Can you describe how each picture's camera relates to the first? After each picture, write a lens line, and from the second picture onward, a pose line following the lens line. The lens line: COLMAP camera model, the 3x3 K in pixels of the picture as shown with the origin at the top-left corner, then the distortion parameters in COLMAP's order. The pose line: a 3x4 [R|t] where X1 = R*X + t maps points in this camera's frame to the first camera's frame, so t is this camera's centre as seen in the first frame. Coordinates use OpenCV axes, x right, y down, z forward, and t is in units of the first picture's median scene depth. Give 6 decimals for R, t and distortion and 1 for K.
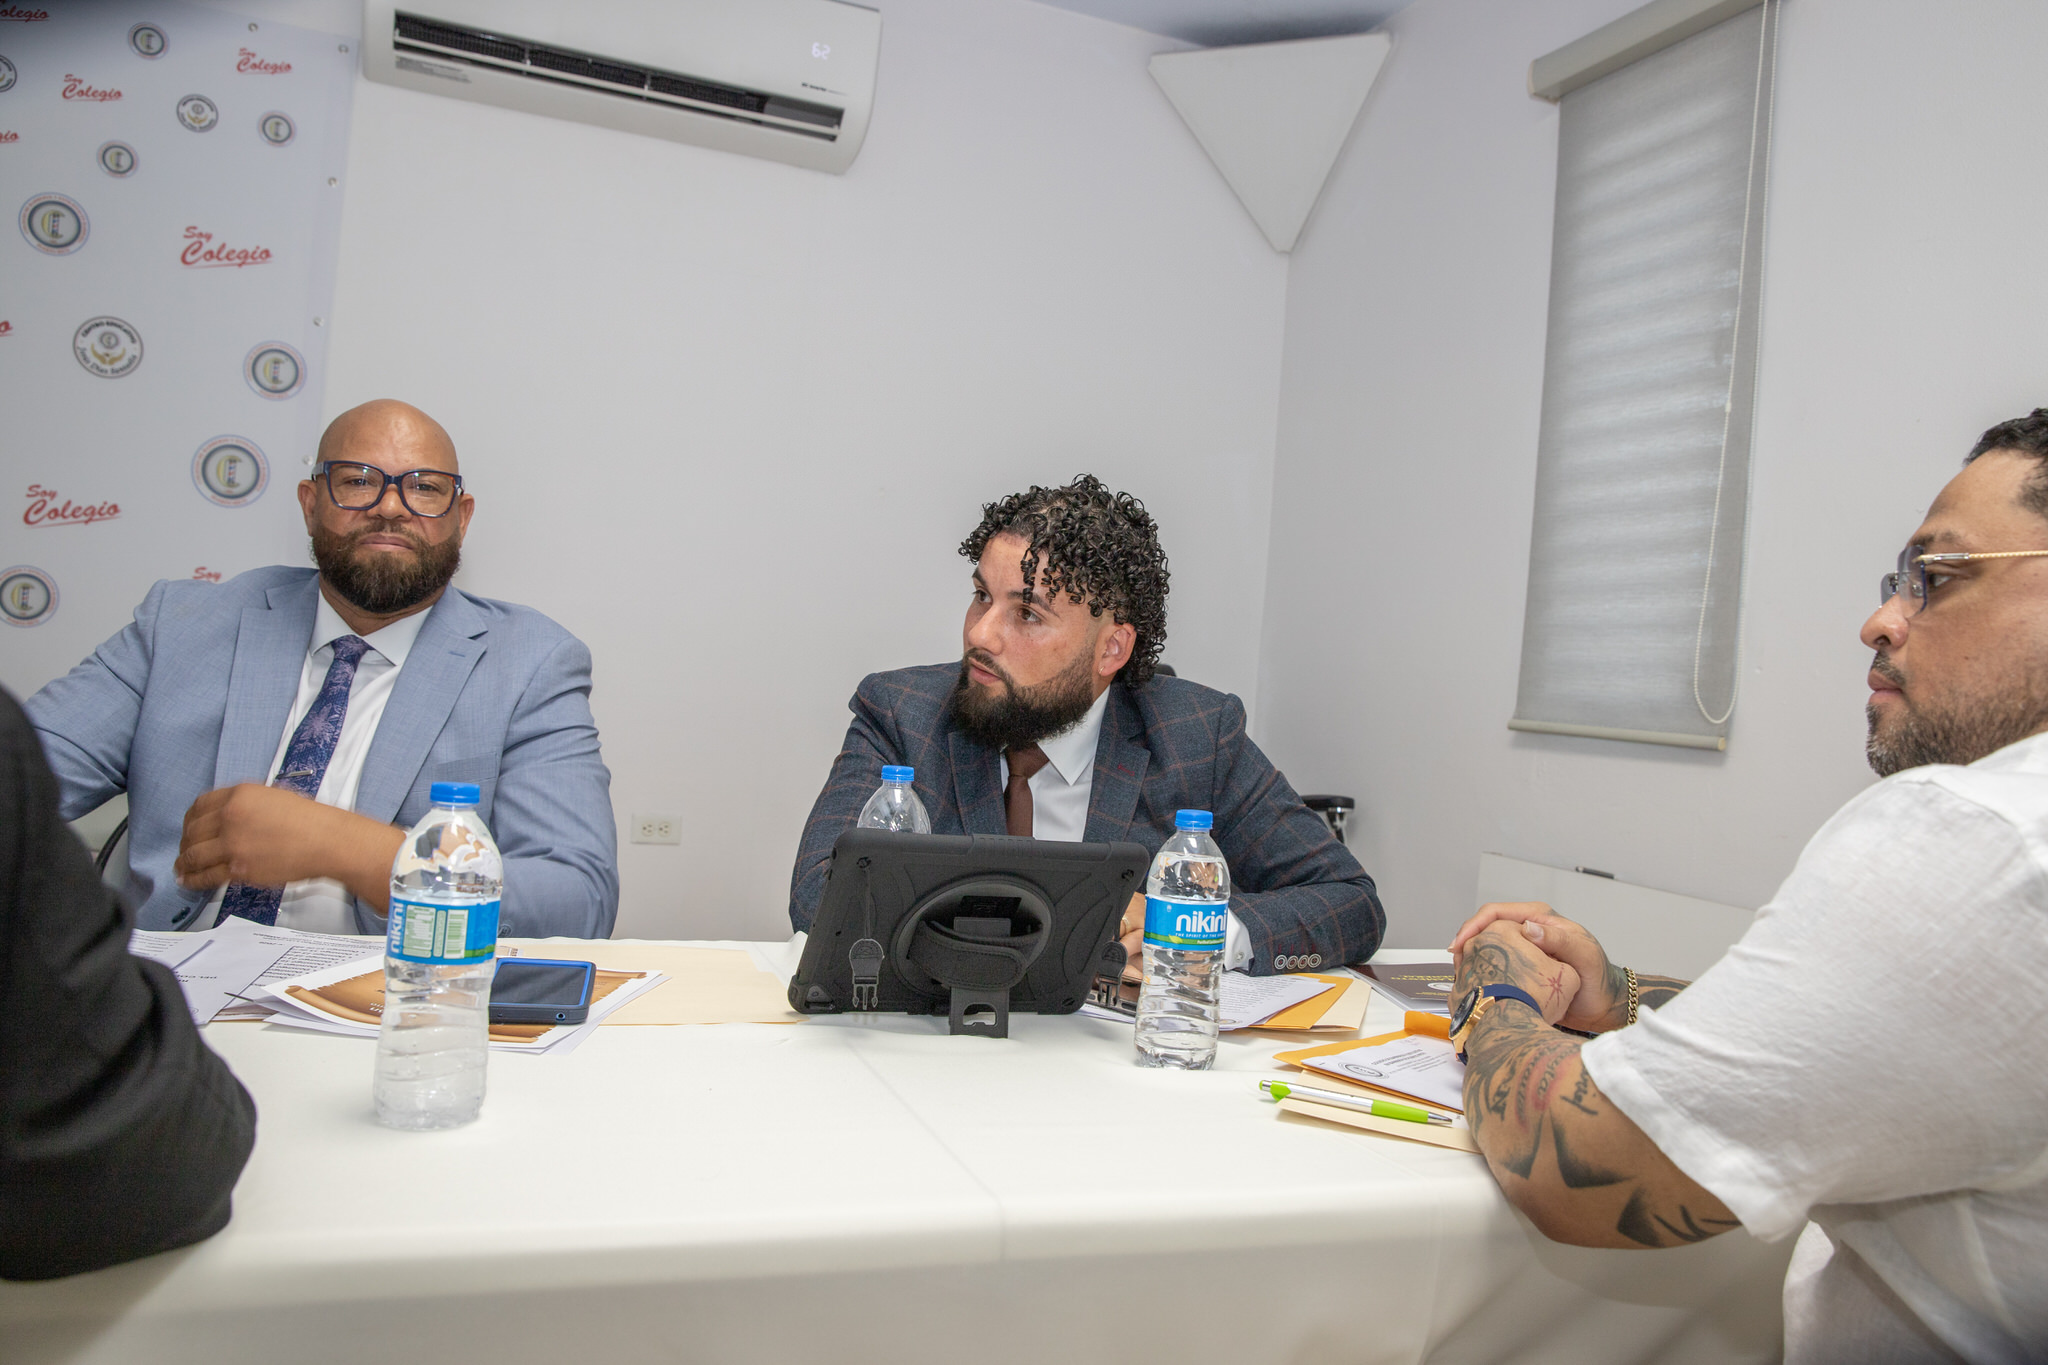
lens RADIAL K [[1608.1, 0, 1073.5], [0, 1608.1, 708.9], [0, 0, 1]] dist [-0.066190, 0.073190]
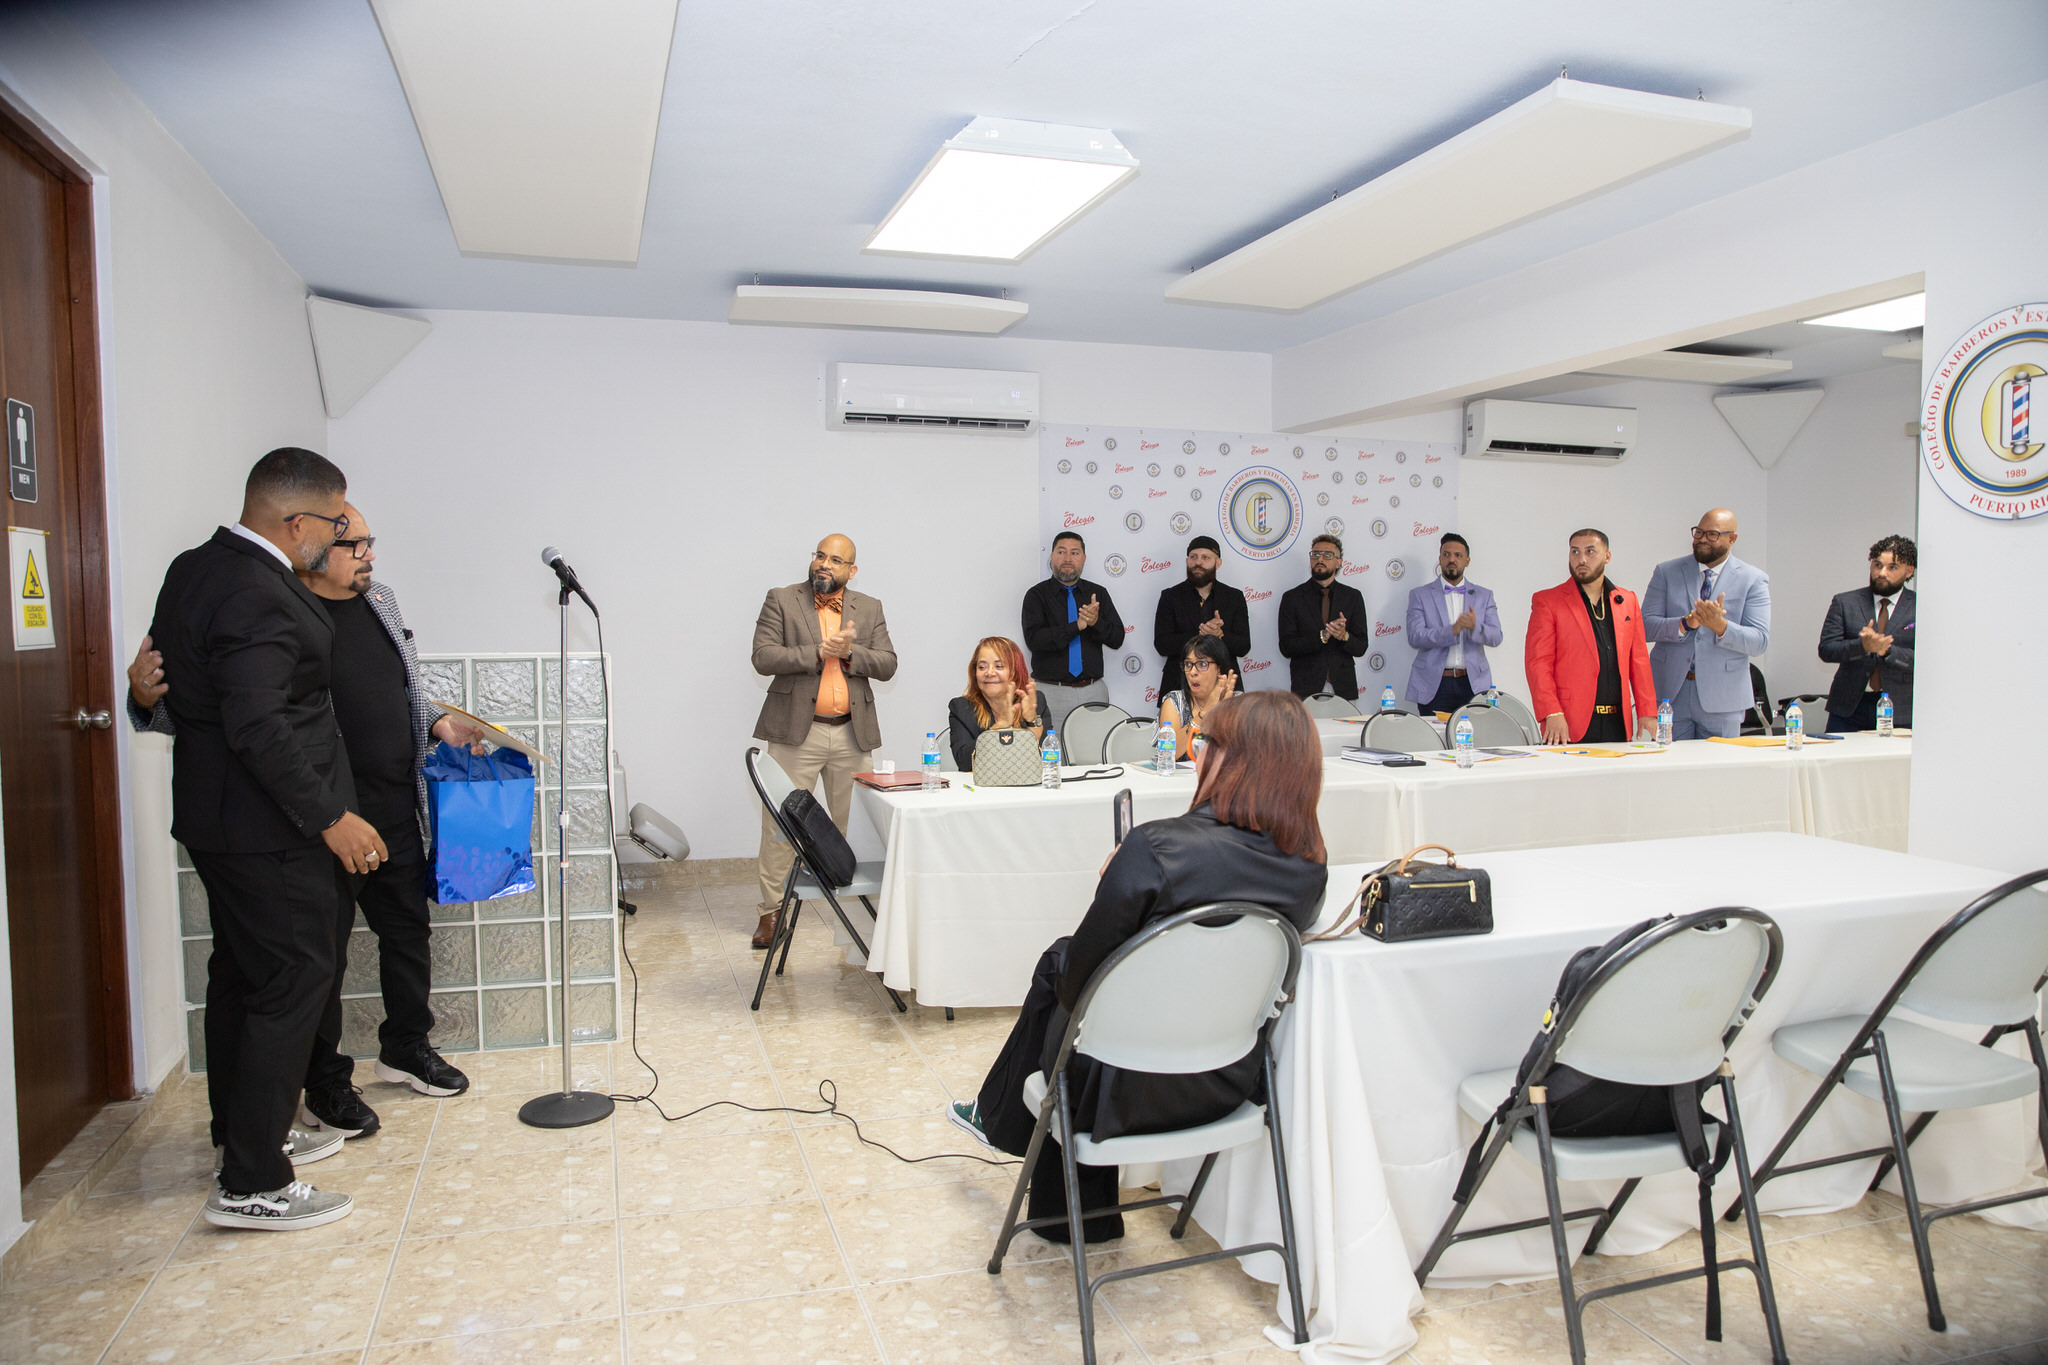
lens RADIAL K [[1416.5, 0, 1020.0], [0, 1416.5, 696.1], [0, 0, 1]] dist [-0.106416, 0.079672]
pose [[0.993510, -0.076172, -0.084475, -1.047104], [0.081113, 0.995092, 0.056684, -0.196498], [0.079743, -0.063168, 0.994812, -1.475431]]
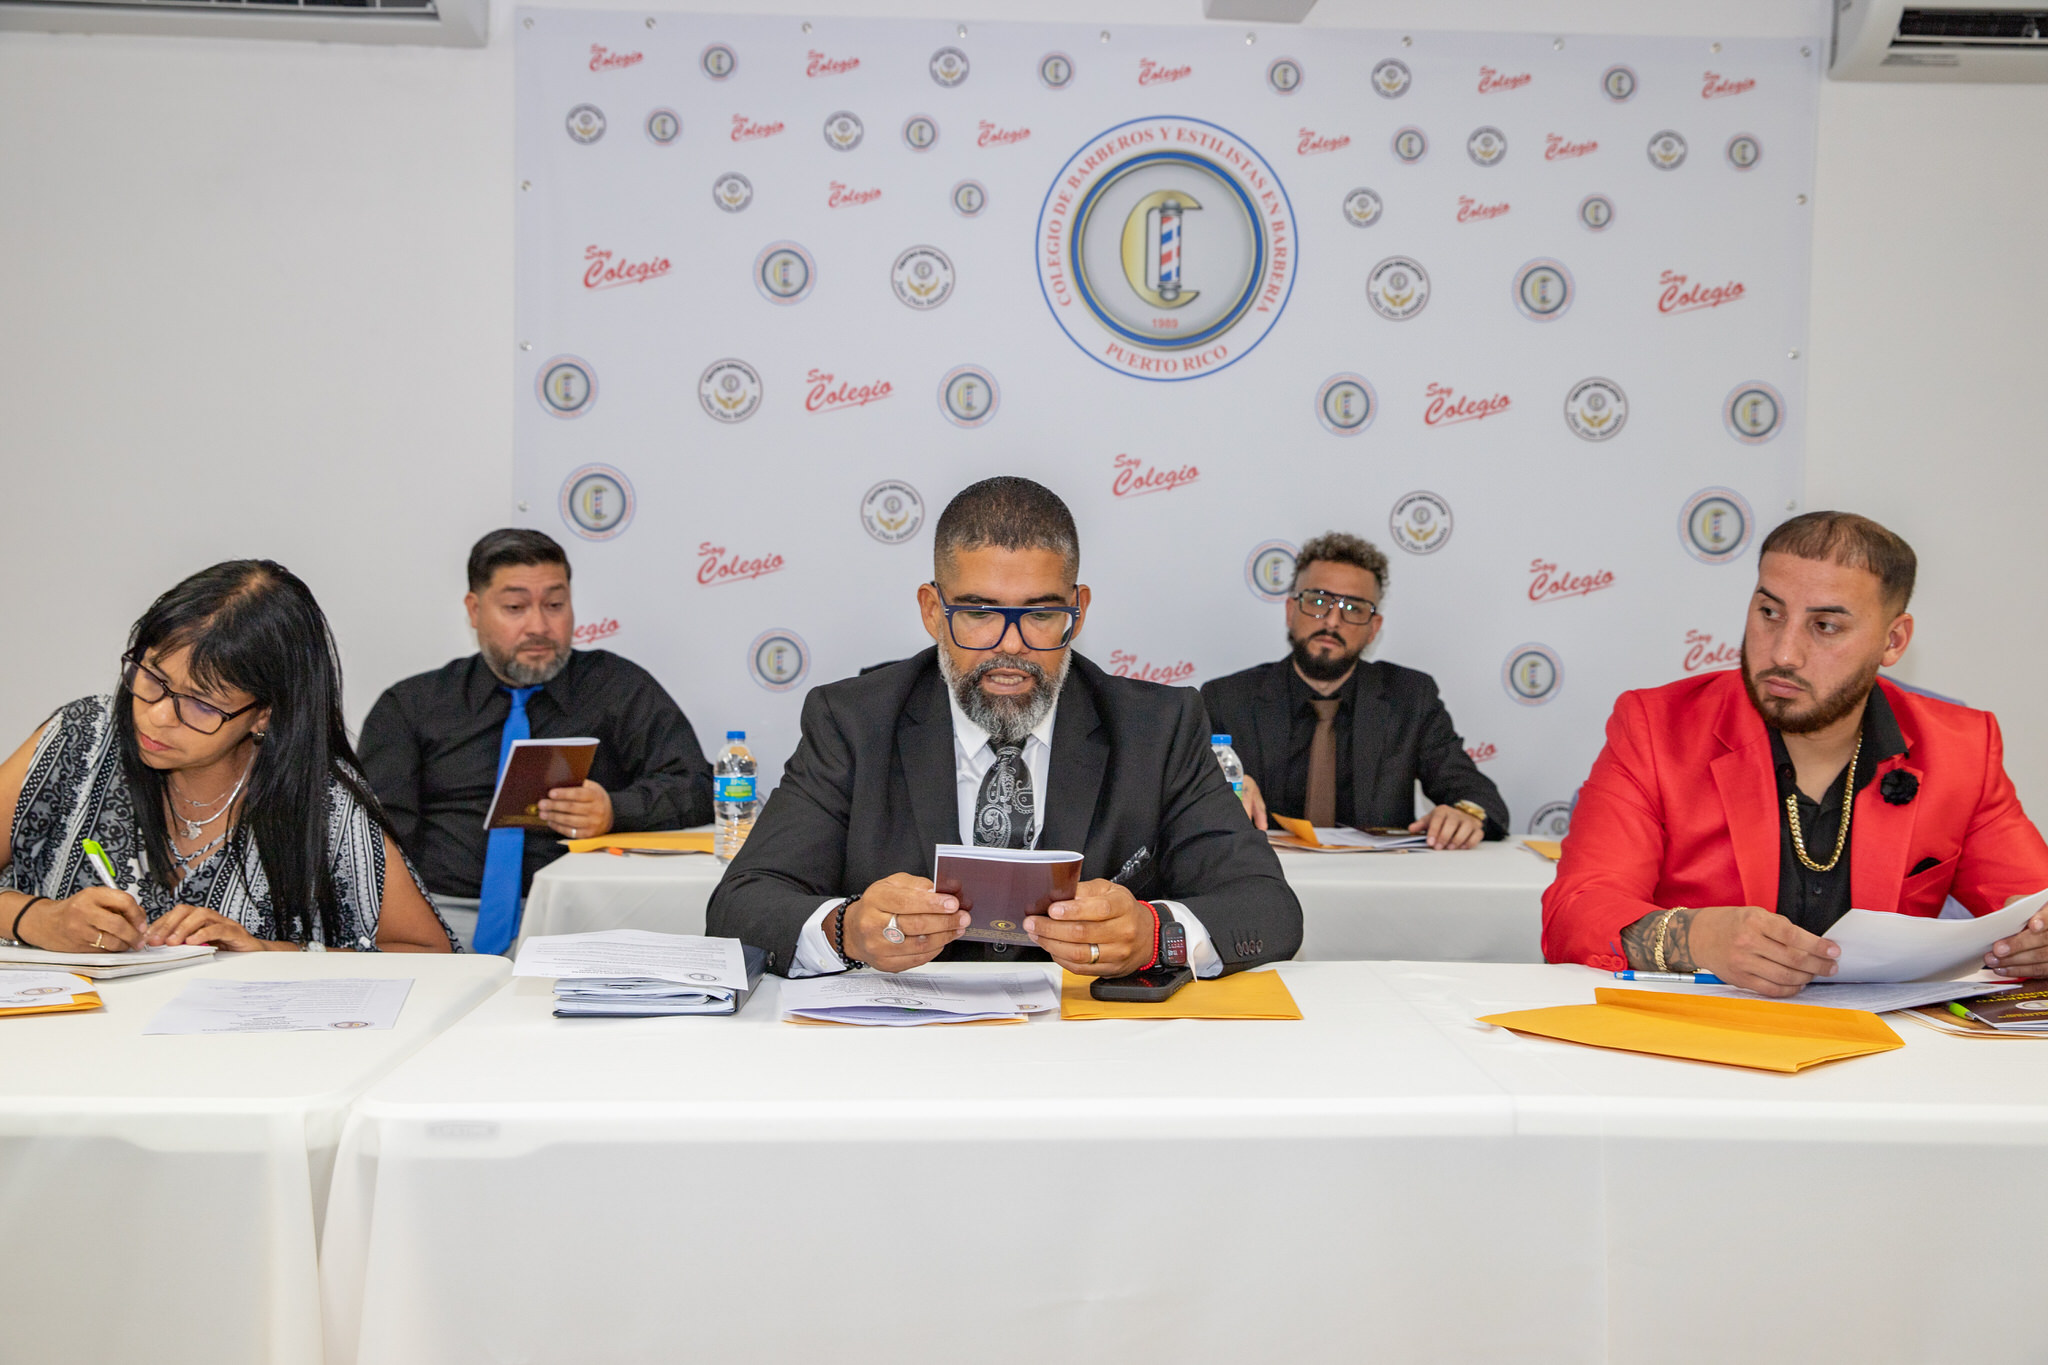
lens RADIAL K [[2269.1, 0, 1023.6], [0, 2269.1, 698.5], [0, 0, 1]] dist [0.039204, 0.000000]
pose [[0.932517, -0.053050, -0.357209, -0.439437], [0.058877, 0.998250, 0.005450, -0.079305], [0.356295, -0.026113, 0.934009, -0.410650]]
